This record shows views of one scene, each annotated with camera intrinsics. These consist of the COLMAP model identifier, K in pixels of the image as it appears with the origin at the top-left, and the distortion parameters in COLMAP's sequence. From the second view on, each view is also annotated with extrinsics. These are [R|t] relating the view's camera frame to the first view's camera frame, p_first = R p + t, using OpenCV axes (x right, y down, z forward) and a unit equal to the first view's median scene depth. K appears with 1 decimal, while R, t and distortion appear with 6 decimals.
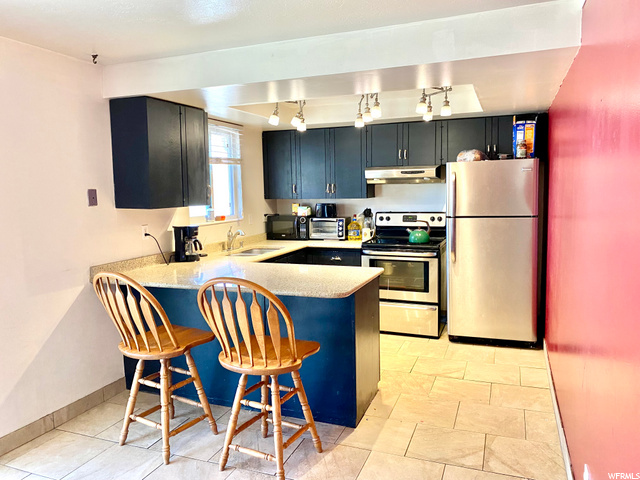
lens RADIAL K [[492.5, 0, 320.0], [0, 492.5, 240.0], [0, 0, 1]] dist [0.085404, -0.165785]
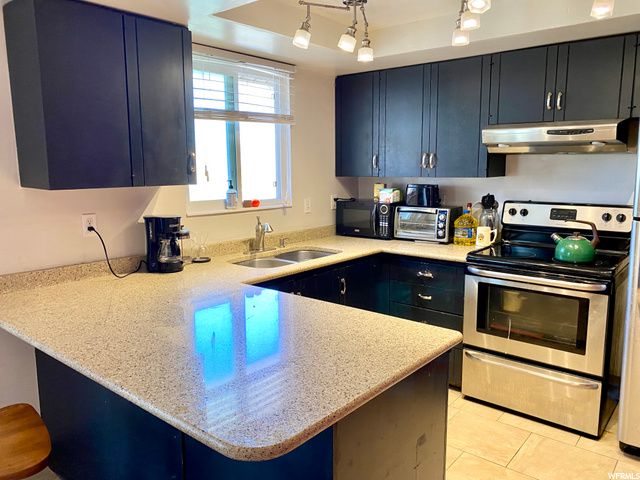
lens RADIAL K [[492.5, 0, 320.0], [0, 492.5, 240.0], [0, 0, 1]] dist [0.085404, -0.165785]
pose [[0.945635, 0.059283, -0.319782, 0.102165], [-0.044037, 0.997531, 0.054705, -0.033258], [0.322236, -0.037649, 0.945910, 0.363535]]
